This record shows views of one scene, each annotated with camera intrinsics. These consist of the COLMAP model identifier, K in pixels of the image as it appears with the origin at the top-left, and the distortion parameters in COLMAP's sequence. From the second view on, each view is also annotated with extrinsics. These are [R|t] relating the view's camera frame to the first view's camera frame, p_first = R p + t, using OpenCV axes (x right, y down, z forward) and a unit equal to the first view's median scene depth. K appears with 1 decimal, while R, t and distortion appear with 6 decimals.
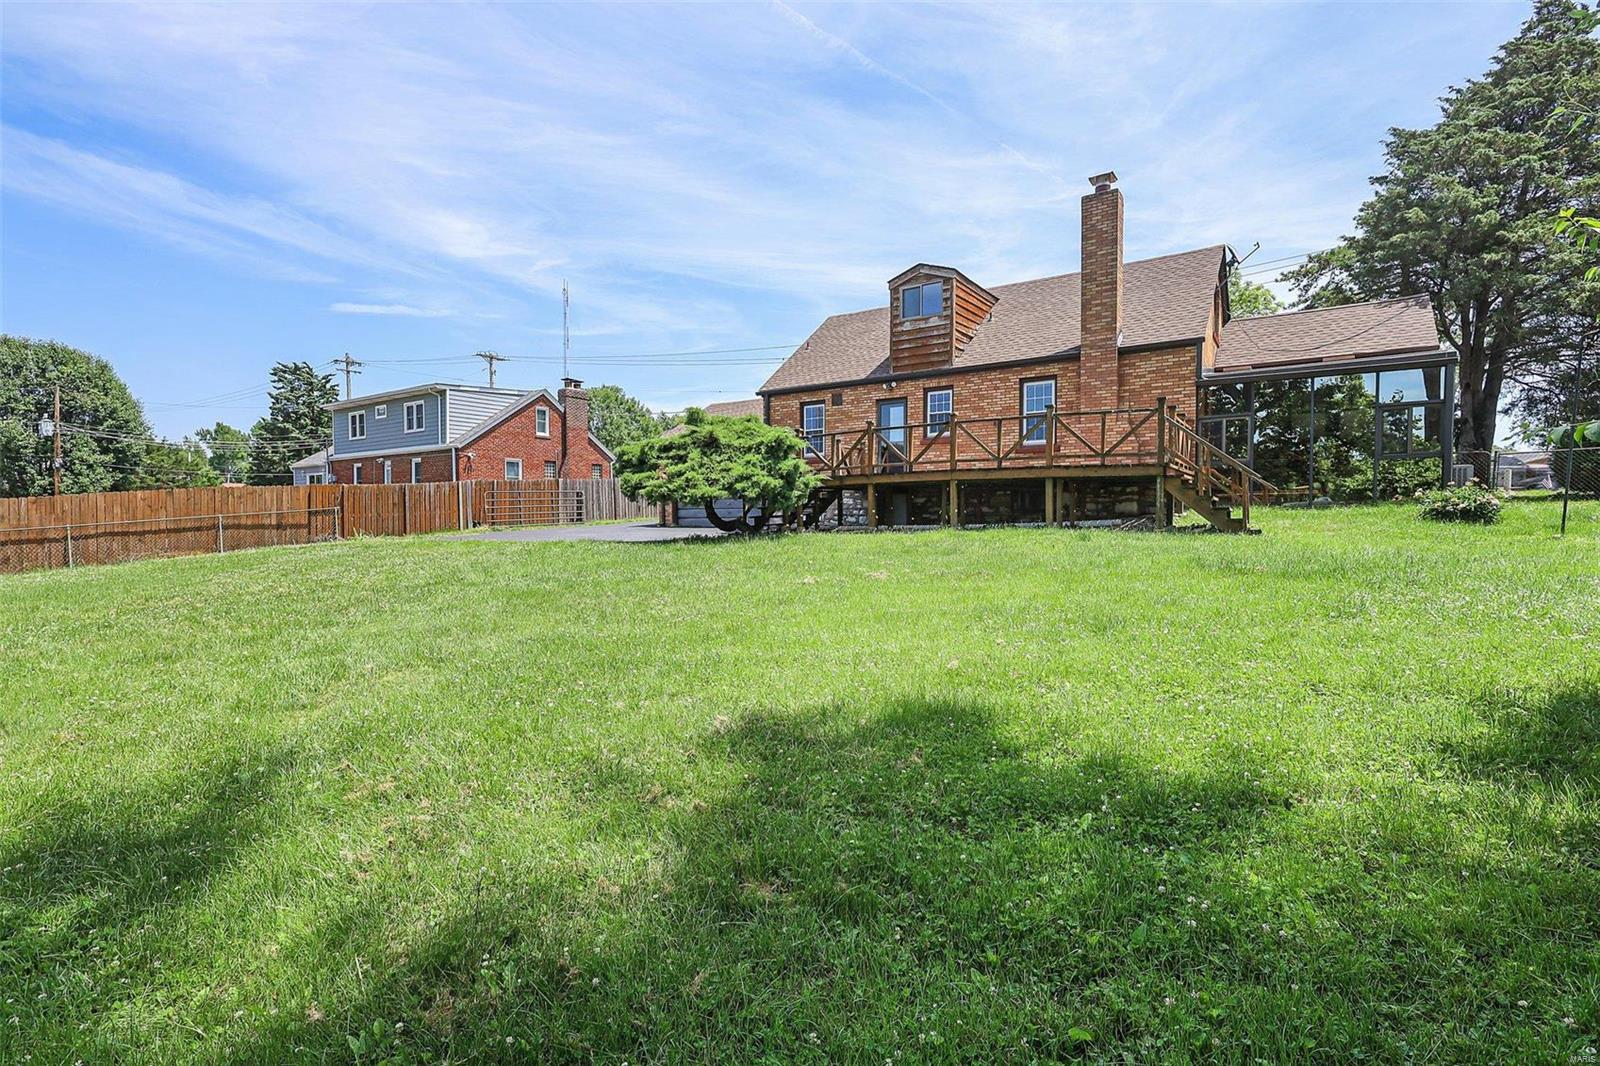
lens RADIAL K [[743.9, 0, 813.4], [0, 743.9, 530.3], [0, 0, 1]] dist [-0.001162, 0.000231]
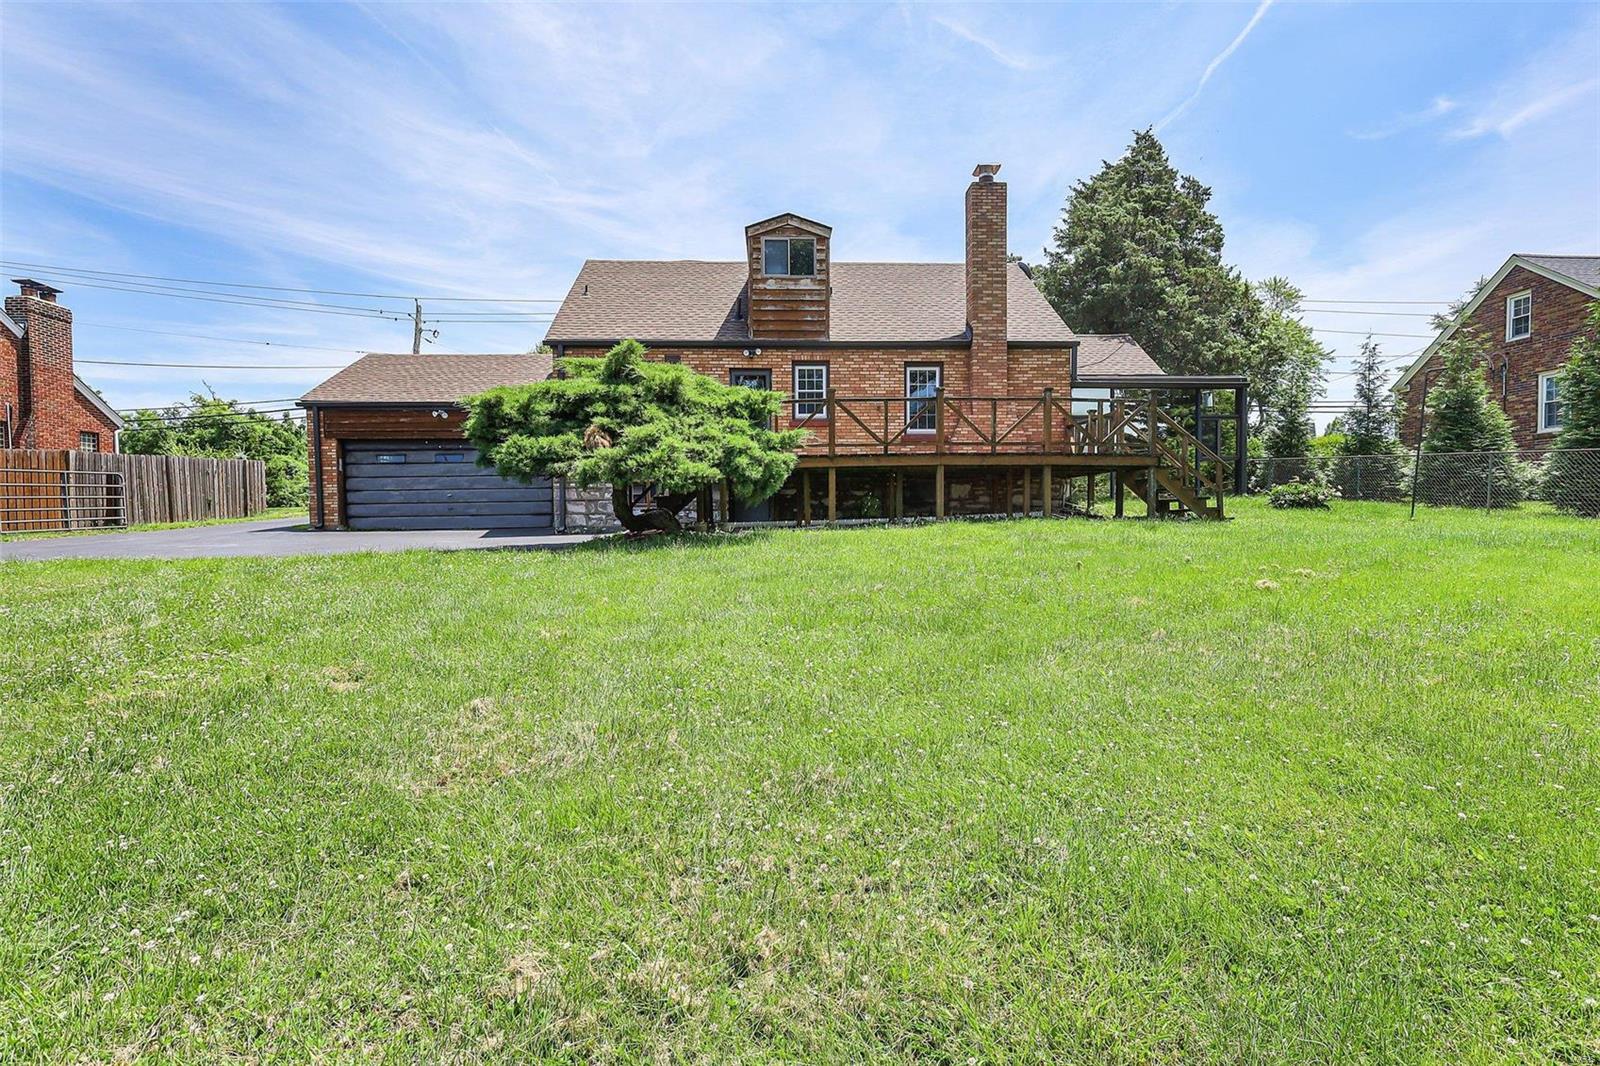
lens RADIAL K [[743.9, 0, 797.9], [0, 743.9, 536.7], [0, 0, 1]] dist [-0.001162, 0.000231]
pose [[0.798314, -0.020380, 0.601896, -0.374663], [0.019055, 0.999782, 0.008578, 0.004410], [-0.601940, 0.004621, 0.798528, 0.321804]]
